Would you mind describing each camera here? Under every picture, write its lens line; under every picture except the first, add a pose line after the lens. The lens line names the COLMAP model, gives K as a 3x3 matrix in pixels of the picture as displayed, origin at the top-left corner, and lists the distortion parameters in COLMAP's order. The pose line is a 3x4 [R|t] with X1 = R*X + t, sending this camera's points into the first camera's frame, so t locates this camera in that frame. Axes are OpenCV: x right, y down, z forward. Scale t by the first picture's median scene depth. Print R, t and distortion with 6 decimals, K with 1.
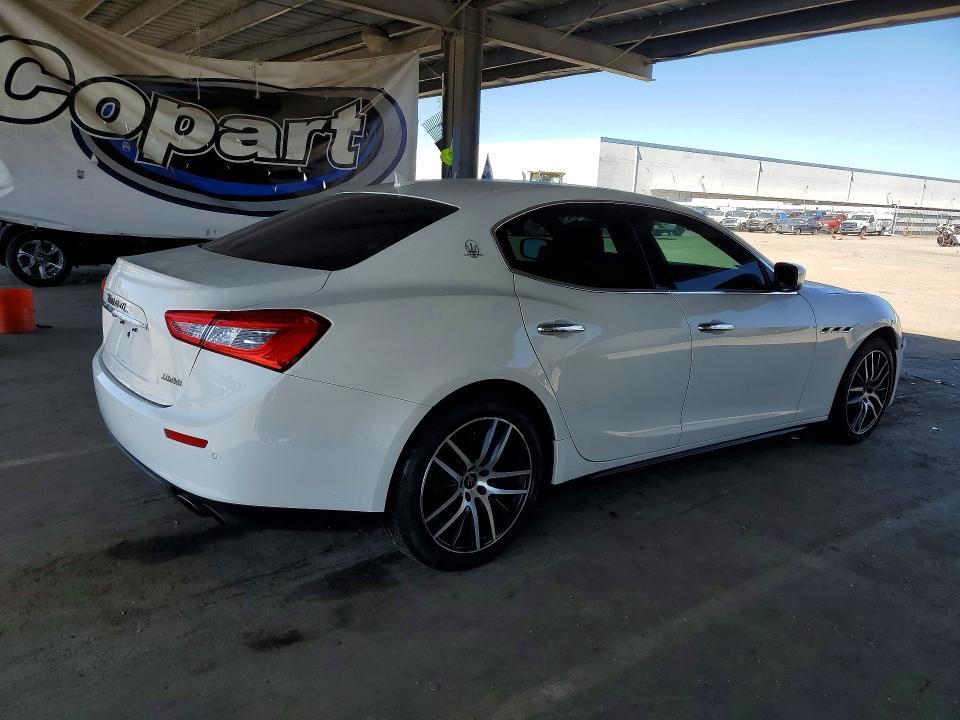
lens RADIAL K [[759.9, 0, 482.5], [0, 759.9, 367.8], [0, 0, 1]] dist [0.002661, 0.031784]
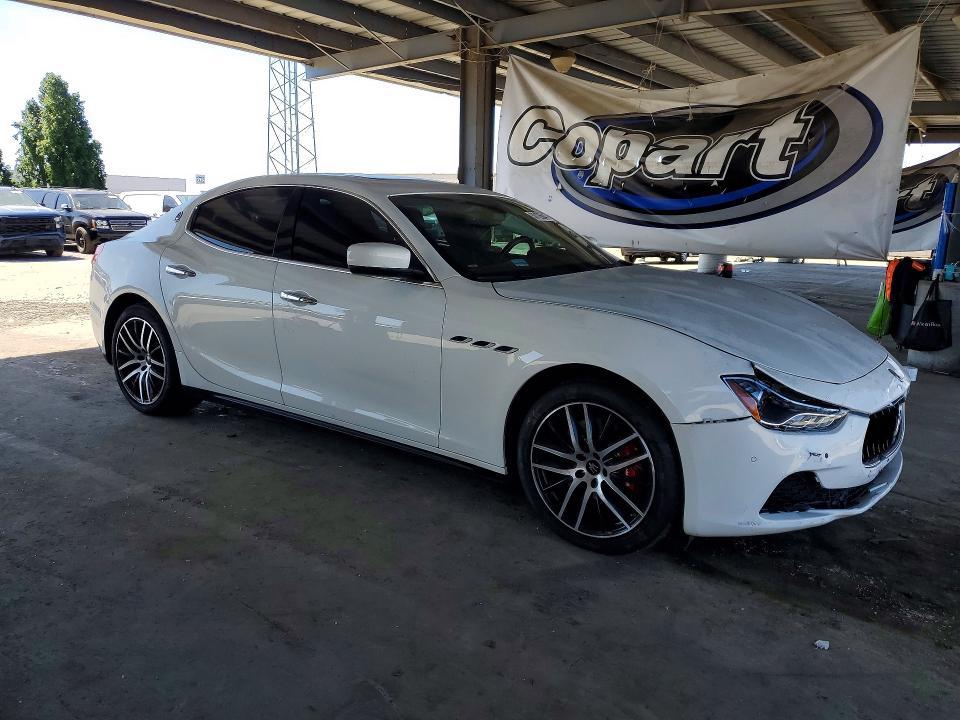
lens RADIAL K [[759.9, 0, 485.0], [0, 759.9, 357.3], [0, 0, 1]] dist [0.002661, 0.031784]
pose [[0.293334, 0.148081, -0.944472, 0.678340], [-0.216902, 0.972476, 0.085106, -0.058844], [0.931079, 0.179893, 0.317379, 0.454398]]
